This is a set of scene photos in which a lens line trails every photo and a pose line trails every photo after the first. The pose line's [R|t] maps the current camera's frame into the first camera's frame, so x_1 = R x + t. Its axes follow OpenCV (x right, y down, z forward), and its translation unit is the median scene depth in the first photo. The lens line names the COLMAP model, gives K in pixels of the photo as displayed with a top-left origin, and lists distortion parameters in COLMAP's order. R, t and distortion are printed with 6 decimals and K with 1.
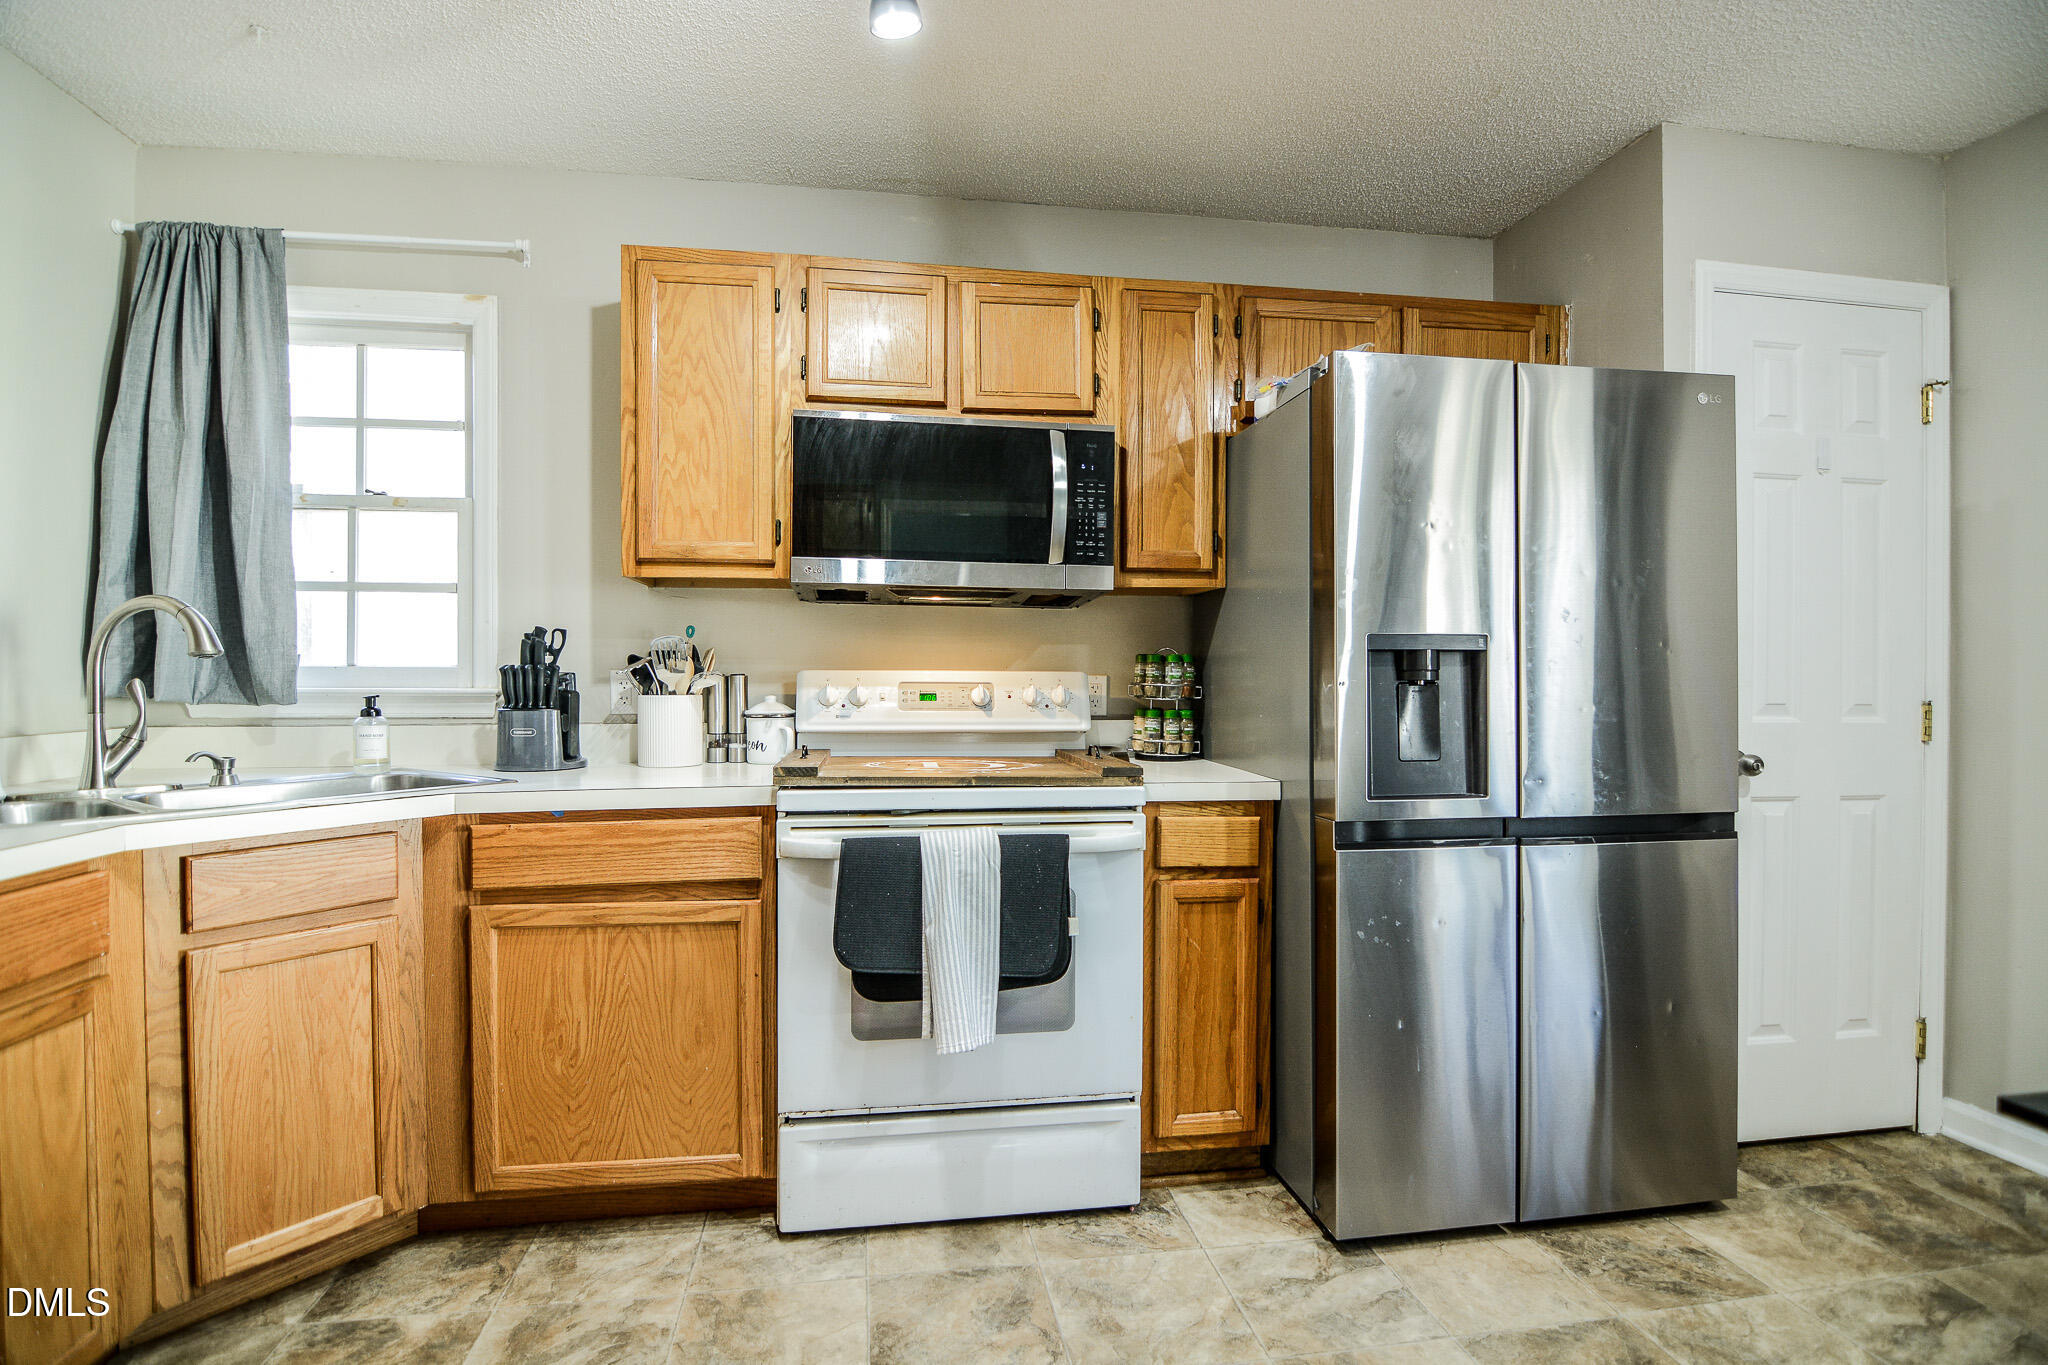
lens RADIAL K [[965.1, 0, 1022.0], [0, 965.1, 685.7], [0, 0, 1]] dist [-0.001375, -0.013426]
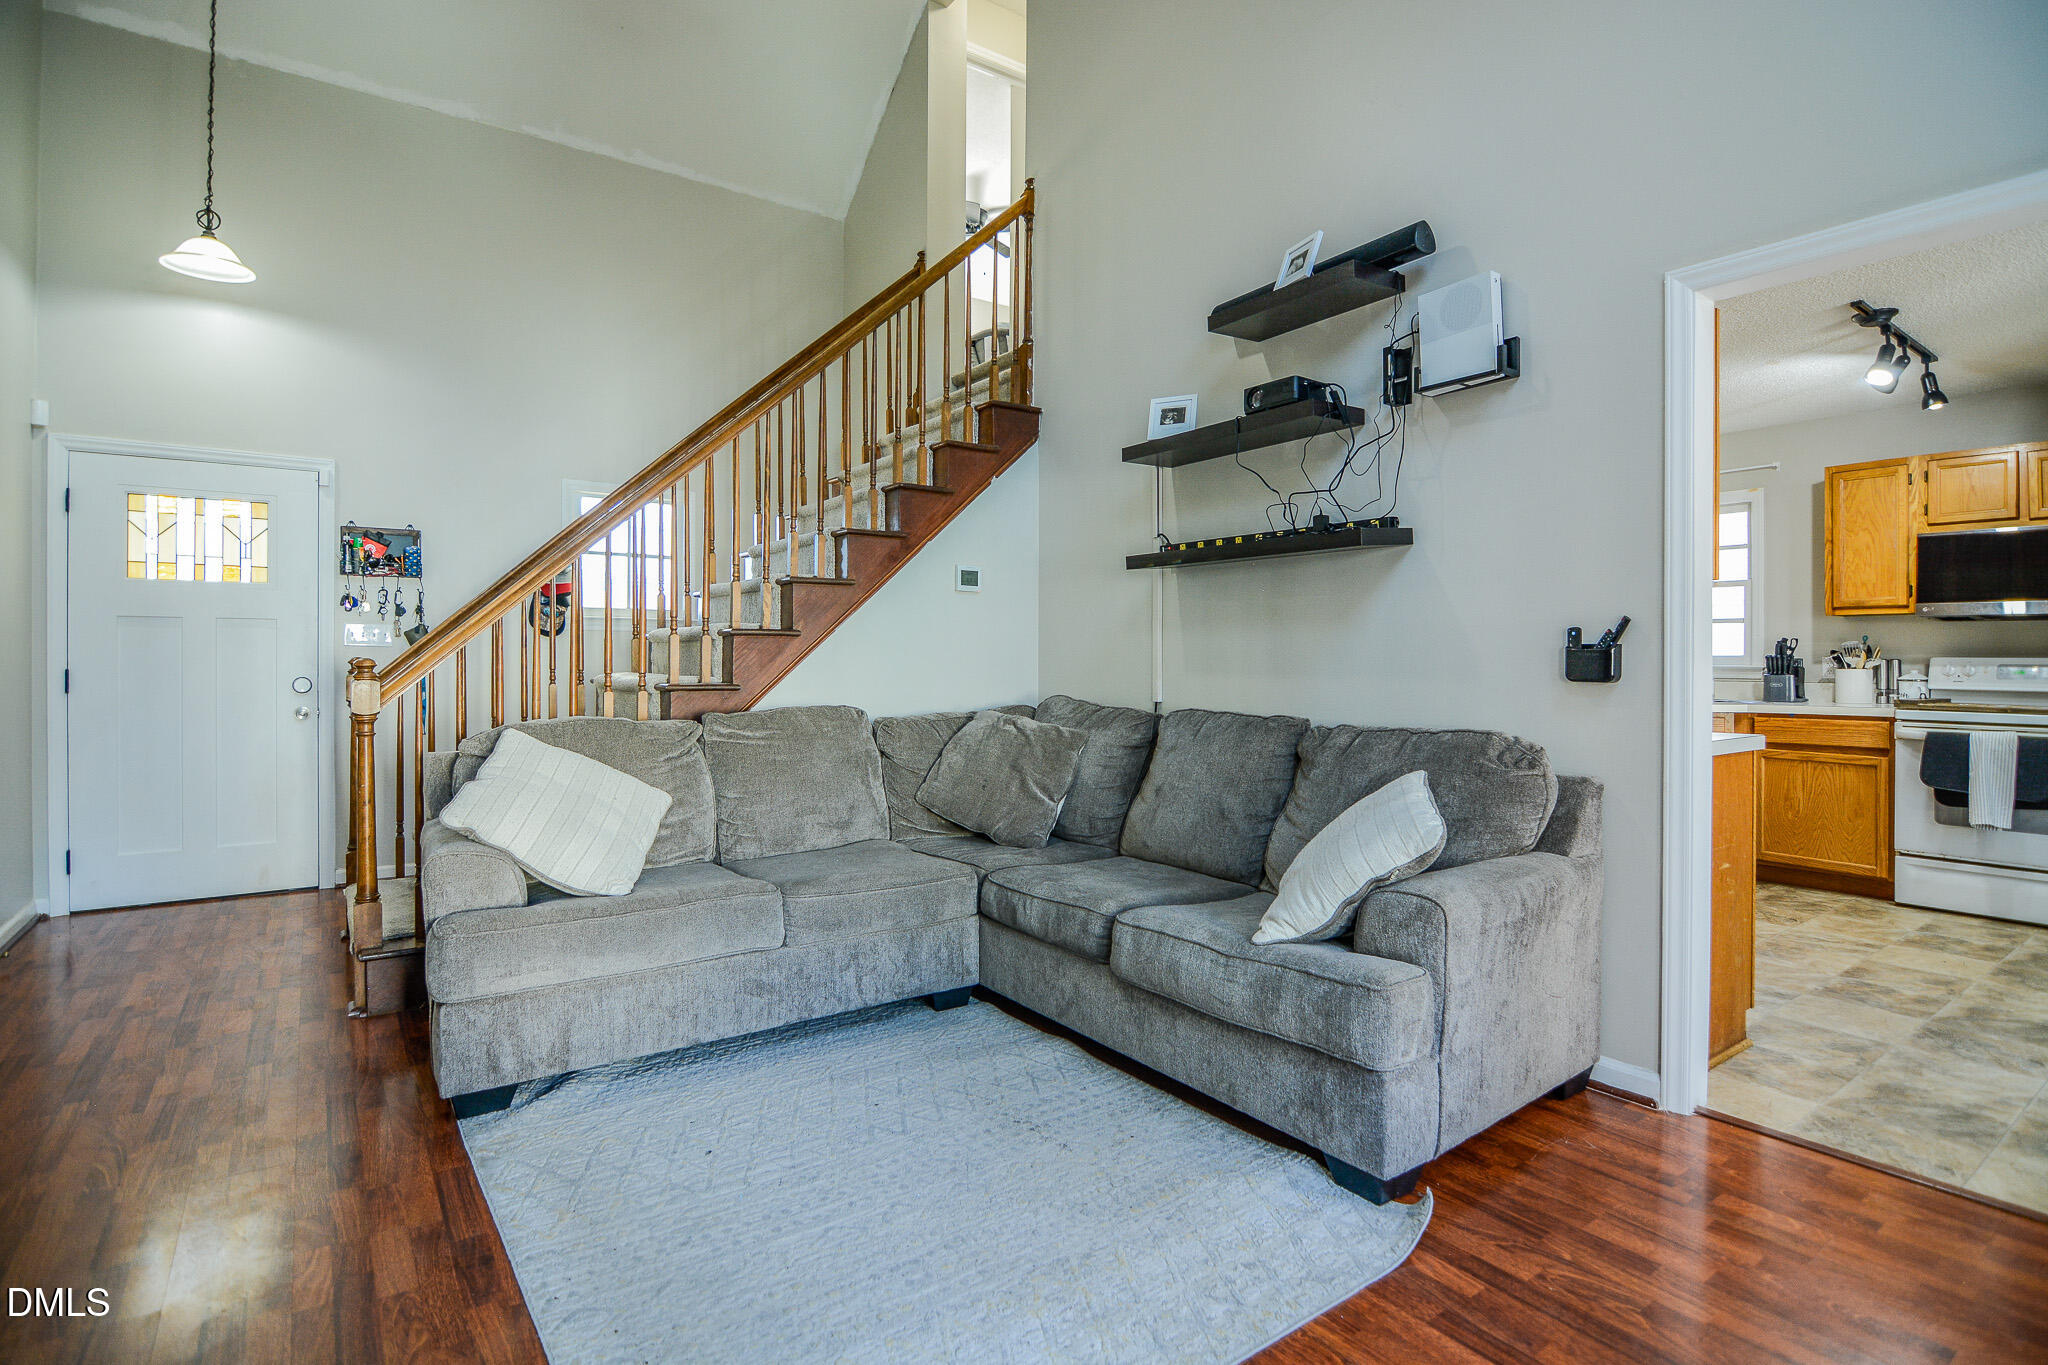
lens RADIAL K [[1055.9, 0, 953.5], [0, 1055.9, 661.7], [0, 0, 1]] dist [0.034054, -0.039024]
pose [[0.432746, 0.004839, -0.901503, 0.967098], [-0.006907, 0.999974, 0.002051, 0.002196], [0.901489, 0.005339, 0.432768, -1.959867]]
